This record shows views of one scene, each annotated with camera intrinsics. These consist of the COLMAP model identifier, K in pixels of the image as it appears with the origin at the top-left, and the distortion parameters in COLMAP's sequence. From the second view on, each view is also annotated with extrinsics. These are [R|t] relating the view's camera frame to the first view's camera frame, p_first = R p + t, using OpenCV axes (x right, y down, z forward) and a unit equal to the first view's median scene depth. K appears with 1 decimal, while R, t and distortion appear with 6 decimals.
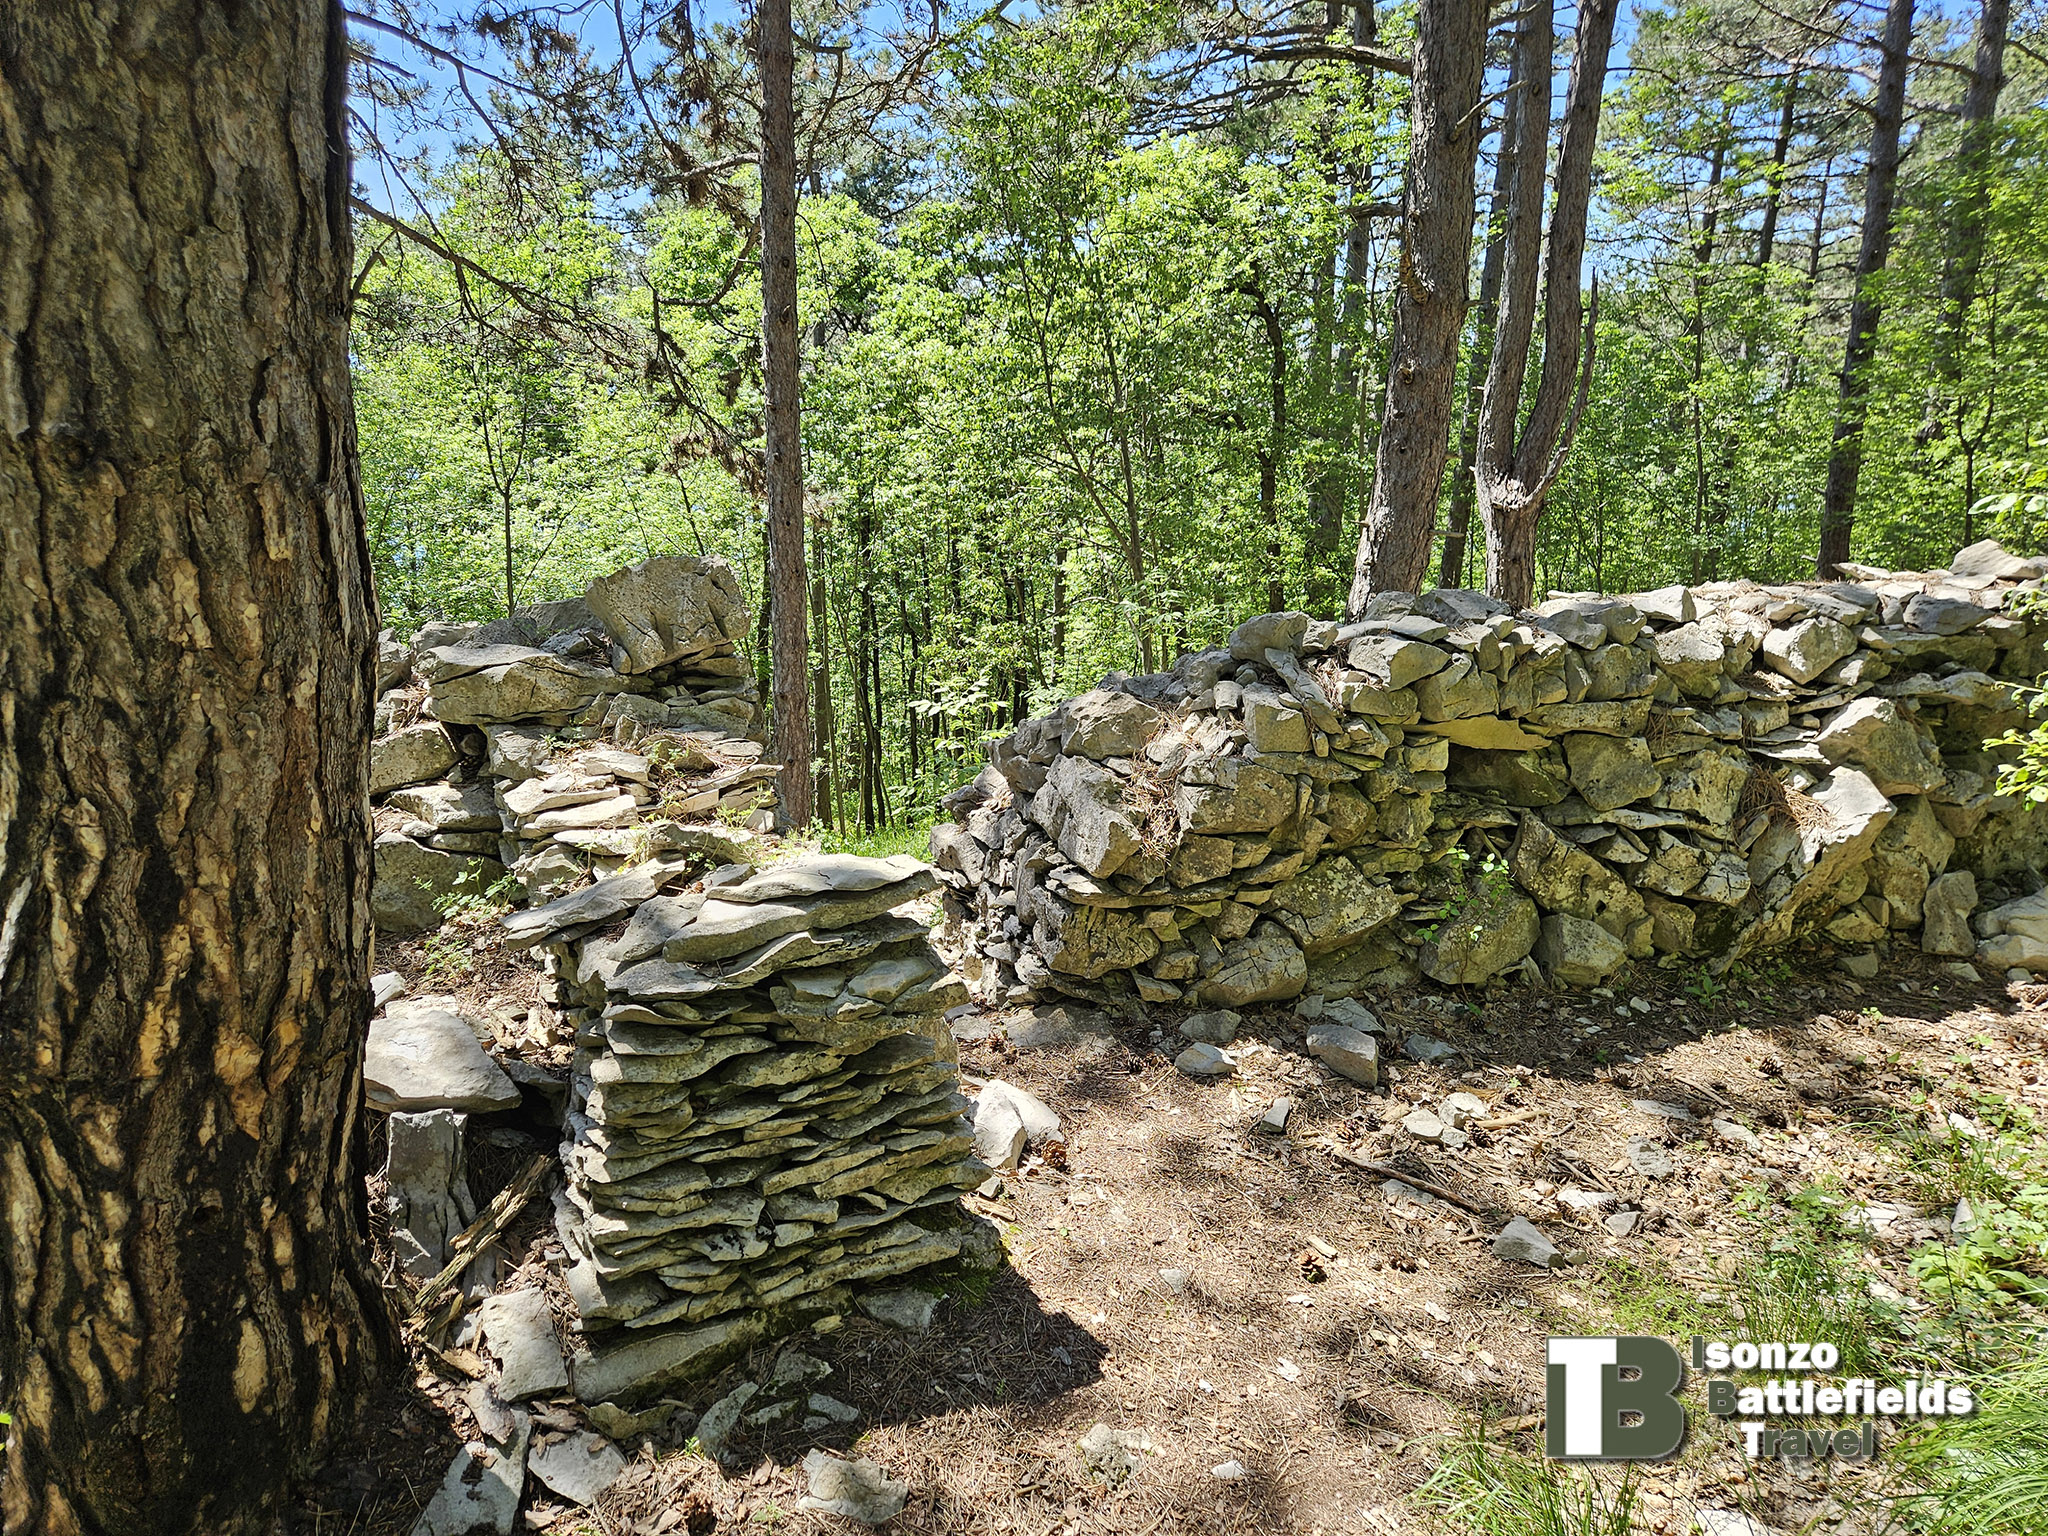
lens RADIAL K [[1389.0, 0, 1019.9], [0, 1389.0, 775.7], [0, 0, 1]] dist [0.065105, -0.055928]
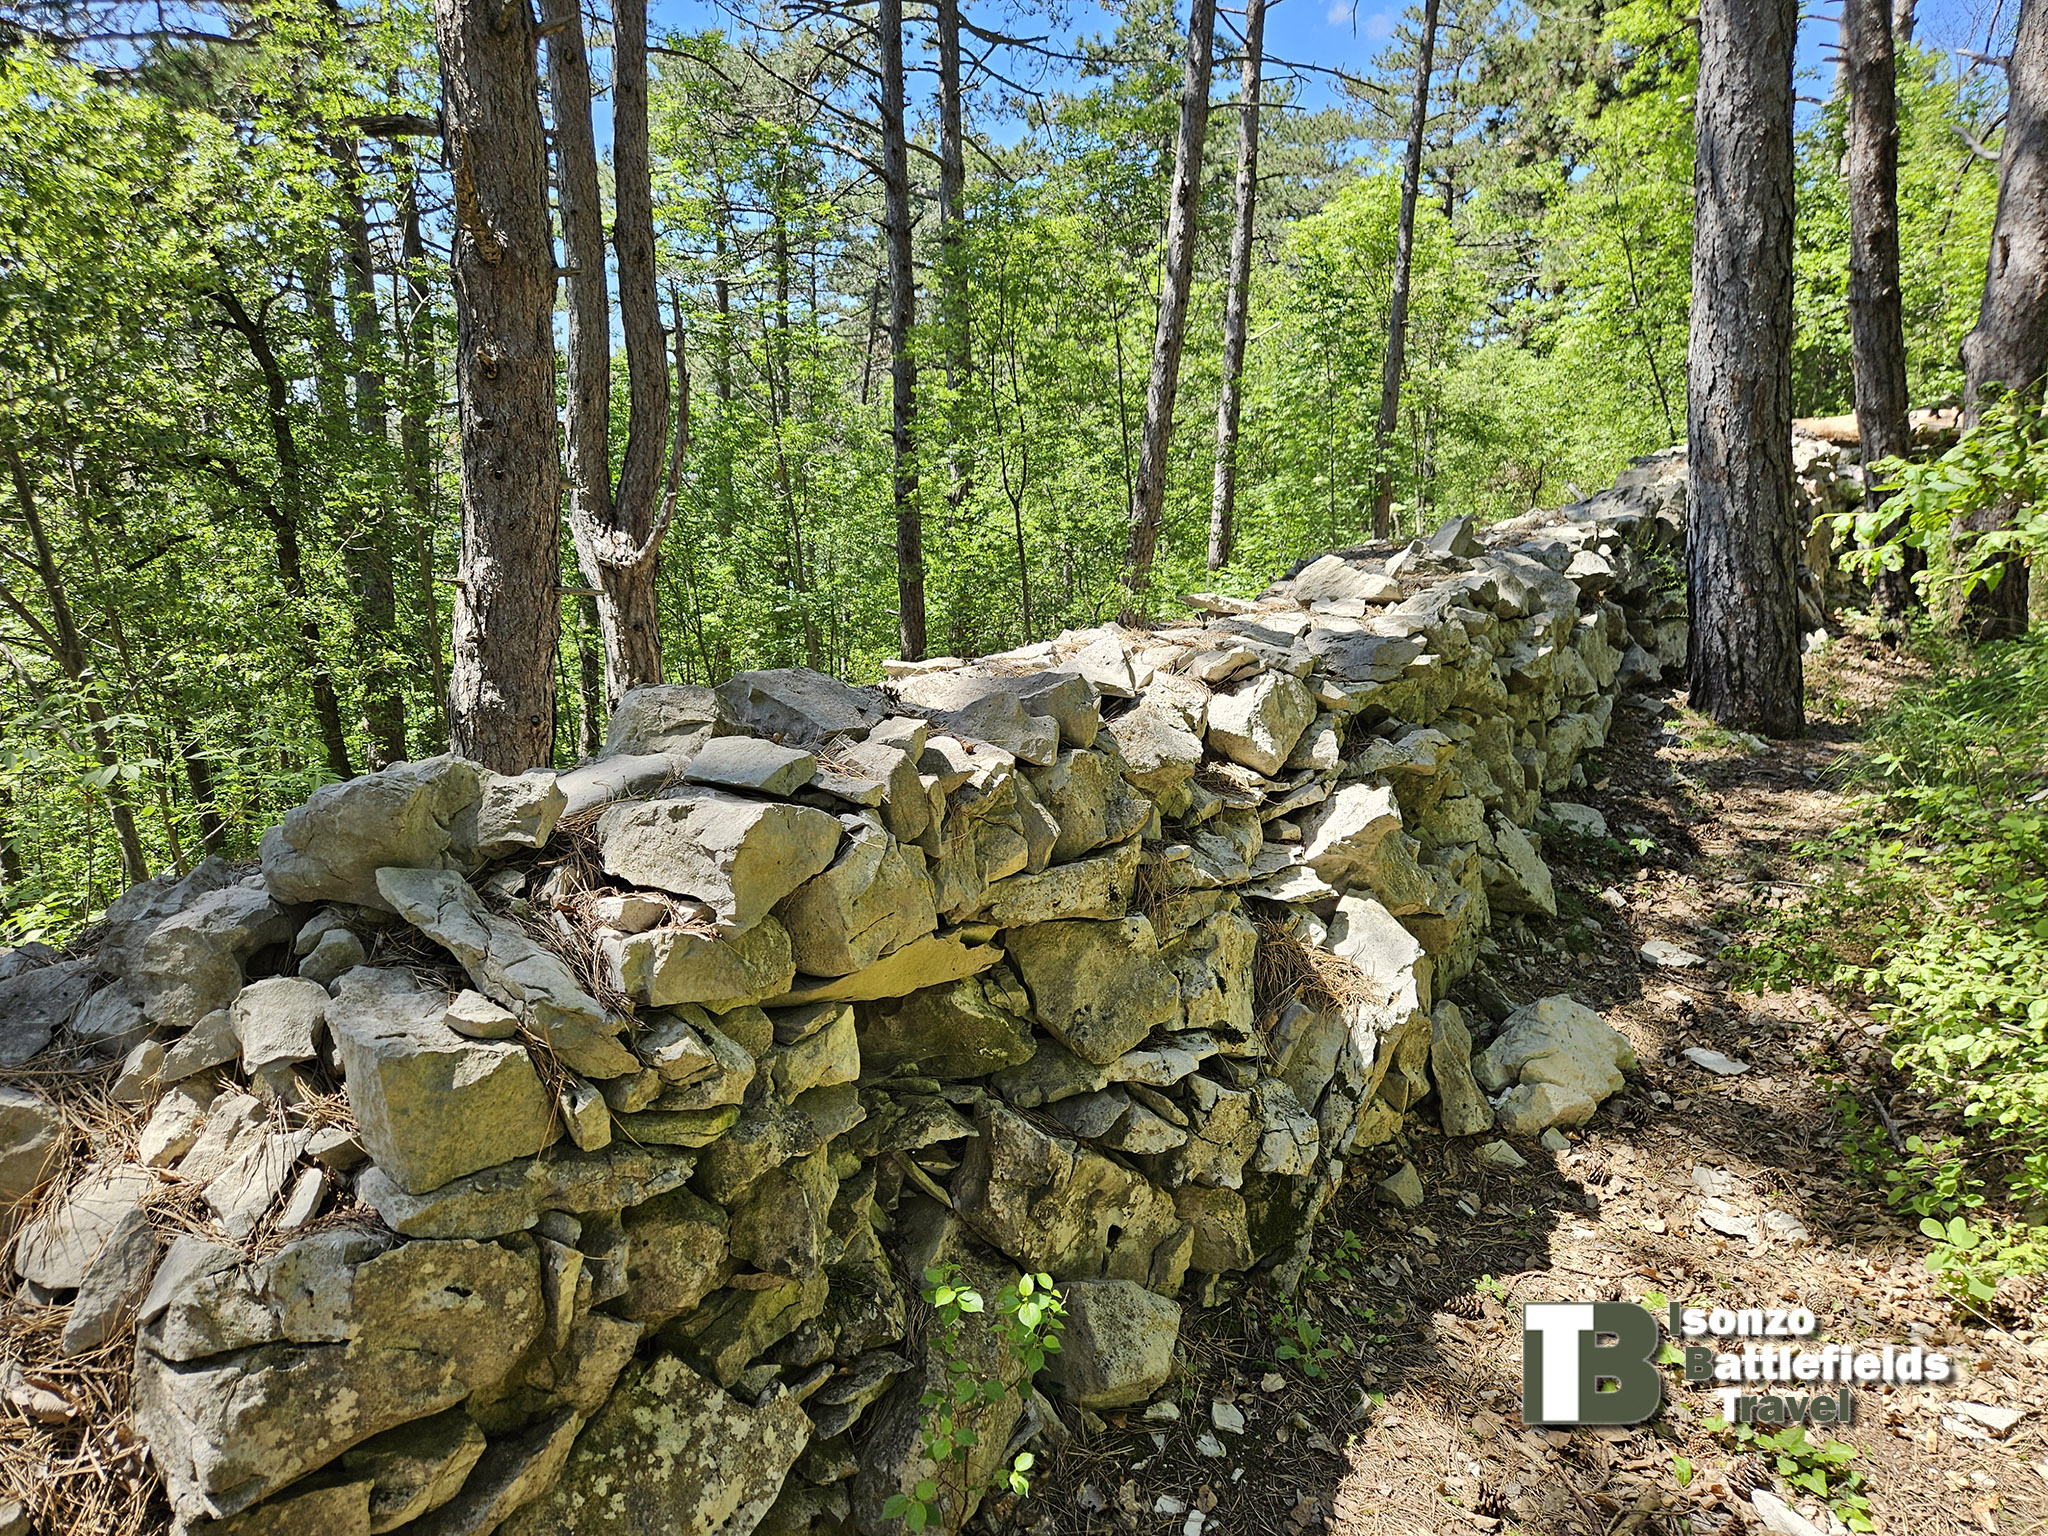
lens RADIAL K [[1389.0, 0, 1019.9], [0, 1389.0, 775.7], [0, 0, 1]] dist [0.065105, -0.055928]
pose [[0.795710, -0.123968, 0.592855, 0.093284], [0.154758, 0.987952, -0.001127, -0.086771], [-0.585573, 0.092646, 0.805308, 0.589506]]
